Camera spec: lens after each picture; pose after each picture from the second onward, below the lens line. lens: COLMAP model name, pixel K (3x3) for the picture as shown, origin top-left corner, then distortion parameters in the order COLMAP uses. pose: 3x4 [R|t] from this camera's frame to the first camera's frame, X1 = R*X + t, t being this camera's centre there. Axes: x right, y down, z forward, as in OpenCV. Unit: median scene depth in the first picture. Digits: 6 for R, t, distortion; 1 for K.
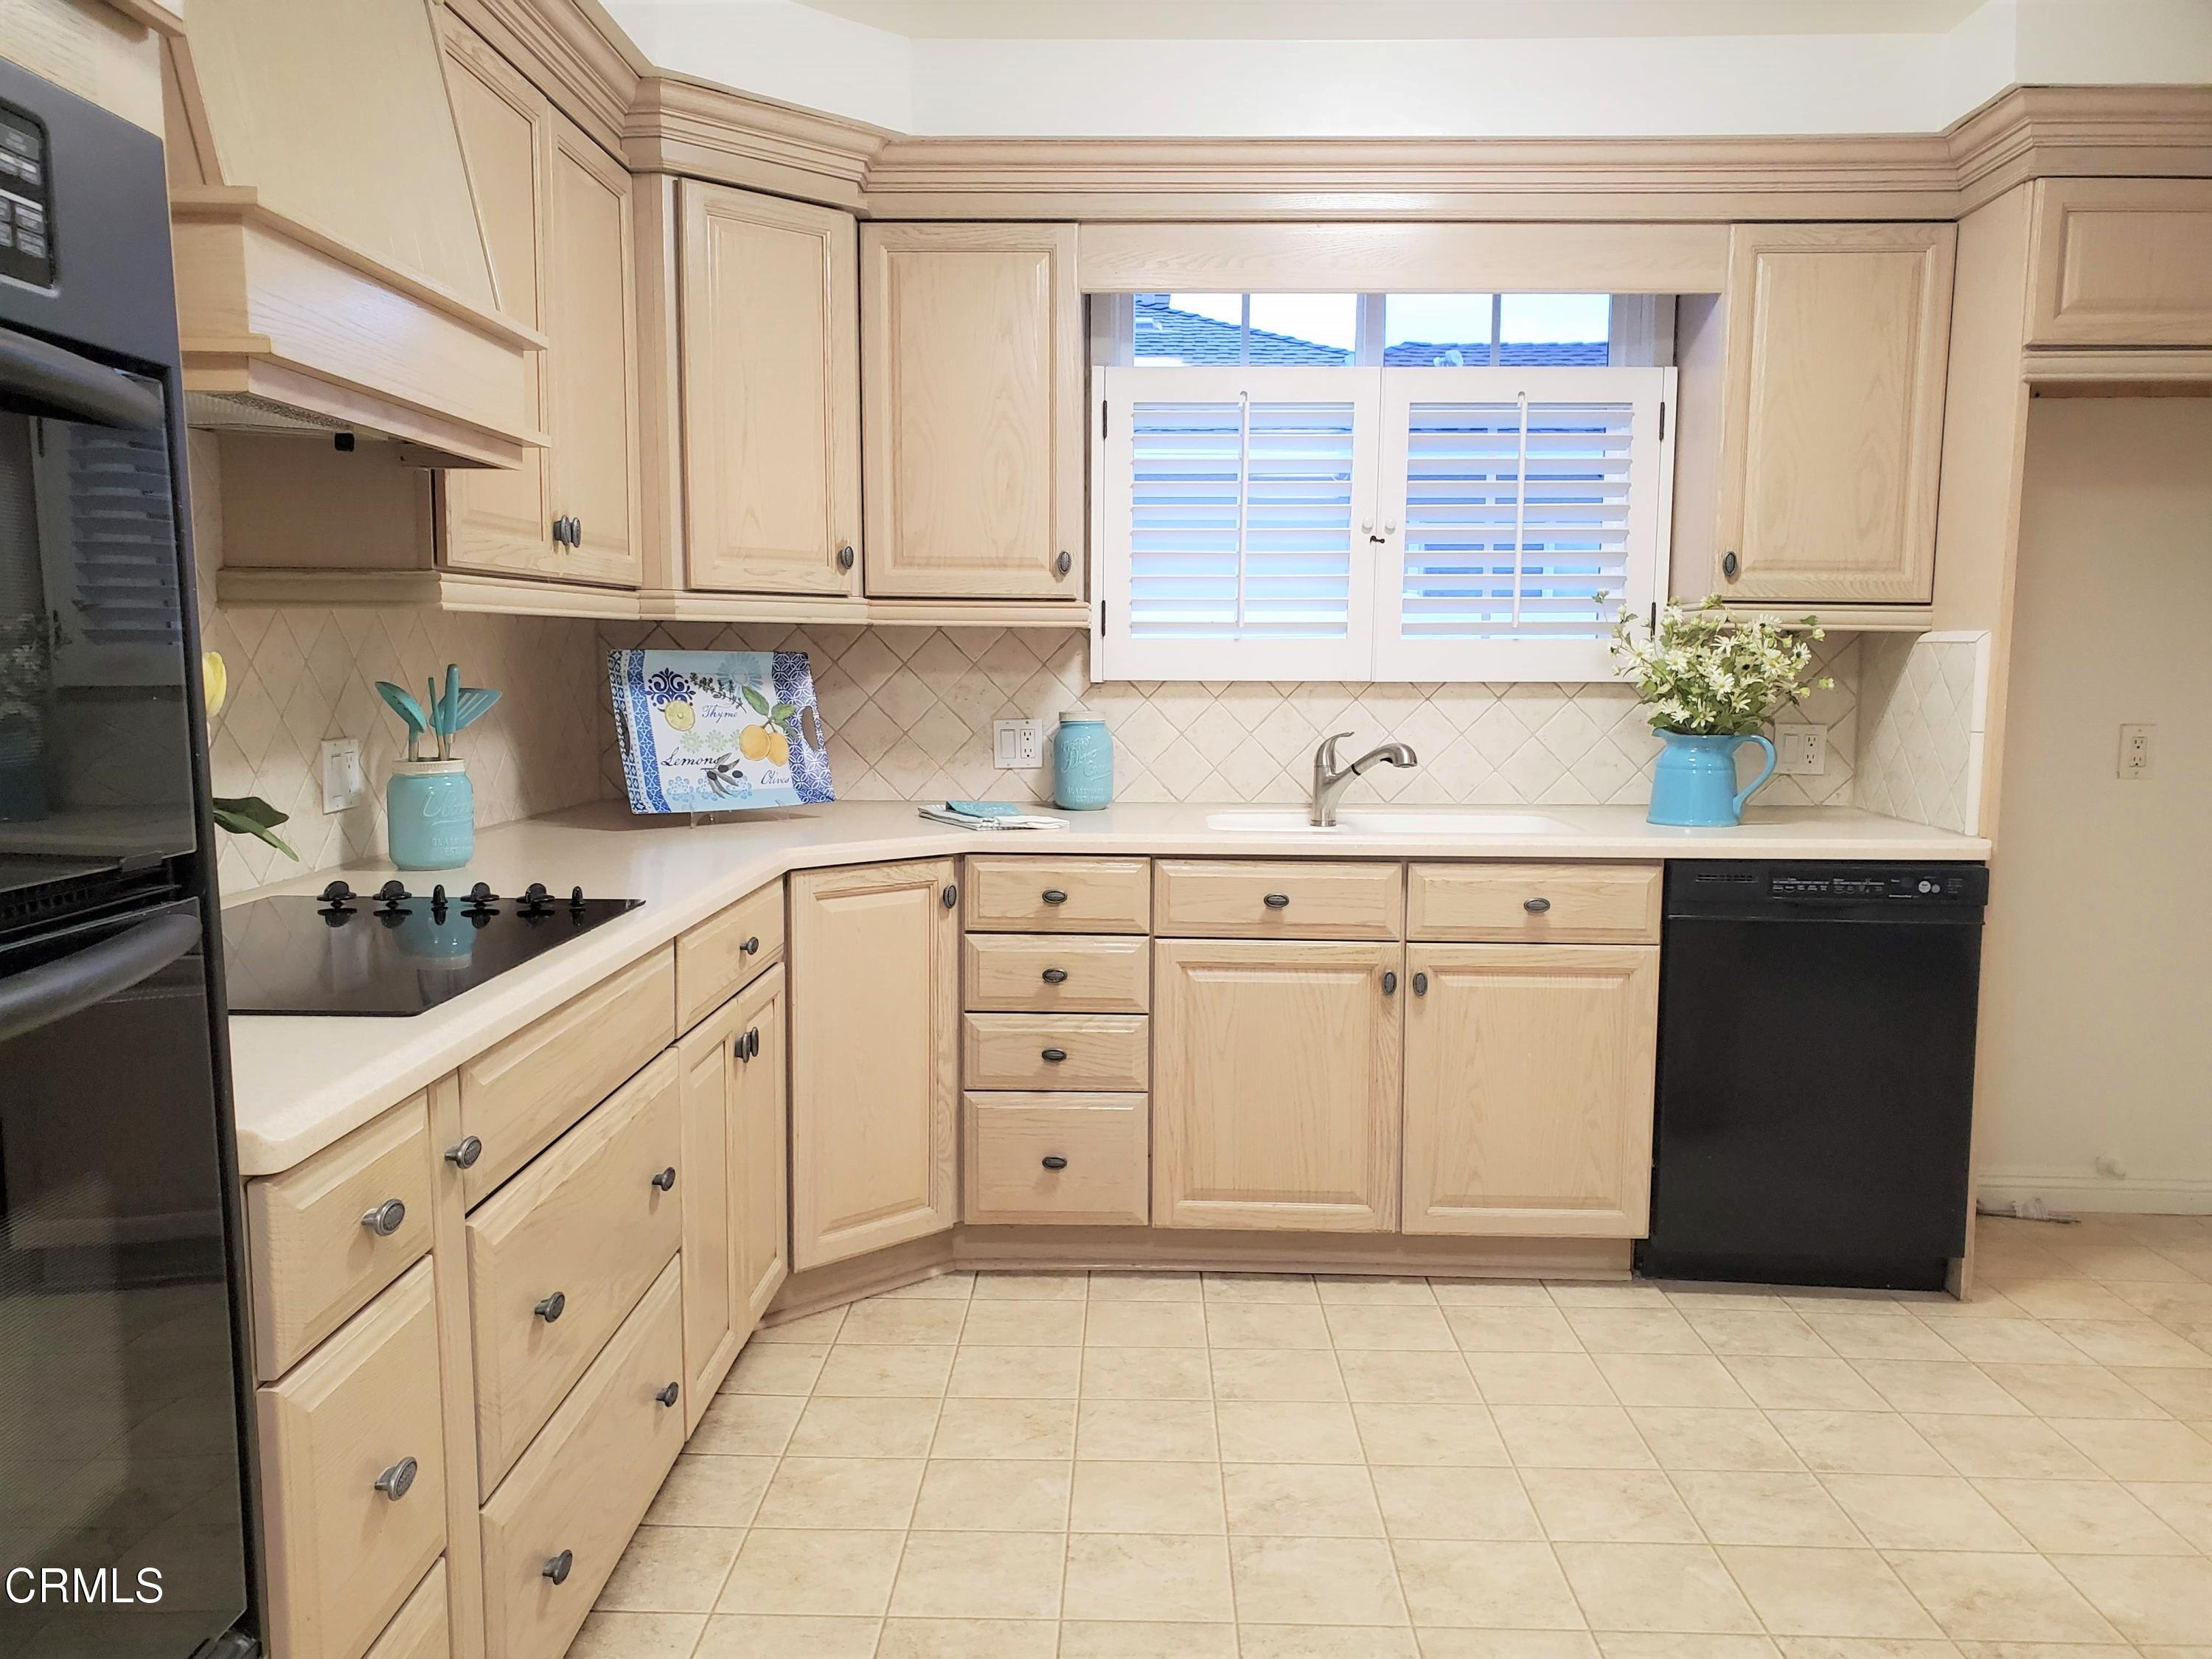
lens RADIAL K [[1698.7, 0, 1114.5], [0, 1698.7, 836.9], [0, 0, 1]] dist [0.028272, -0.003744]
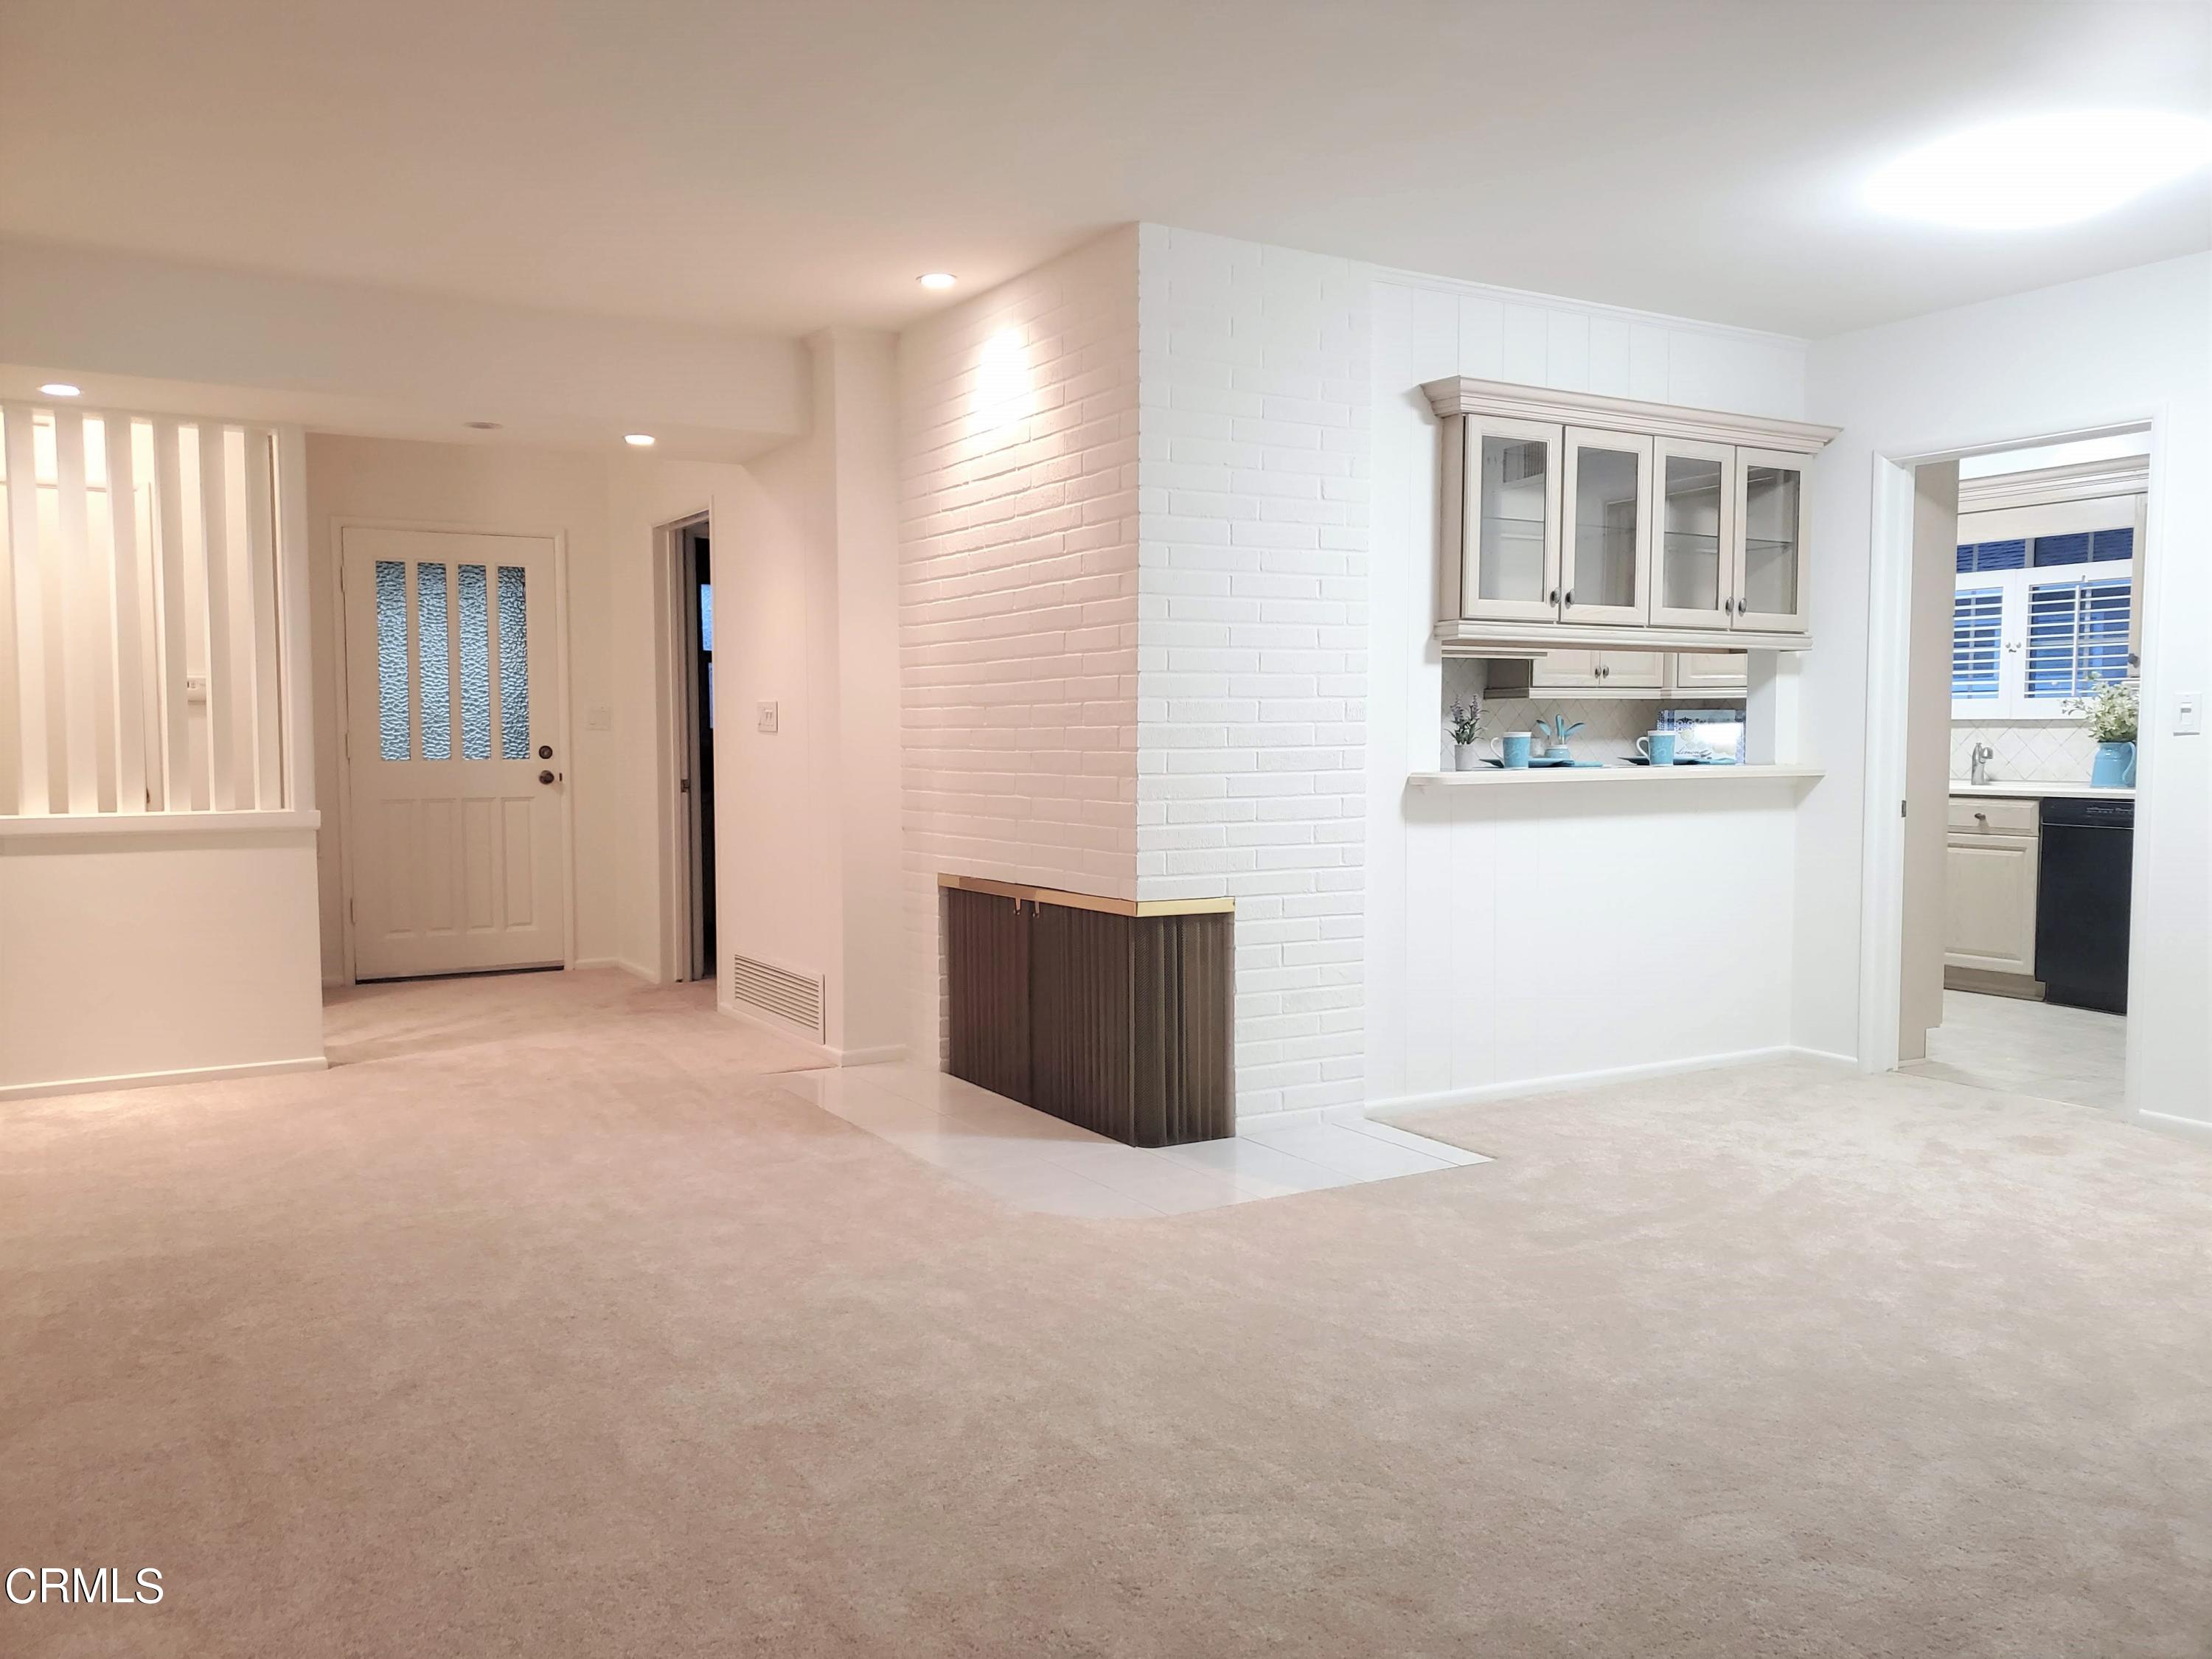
lens RADIAL K [[1698.7, 0, 1114.5], [0, 1698.7, 836.9], [0, 0, 1]] dist [0.028272, -0.003744]
pose [[0.530777, 0.047193, -0.846197, 1.541446], [-0.086678, 0.996236, 0.001191, 0.162301], [0.843067, 0.072714, 0.532870, -1.156229]]
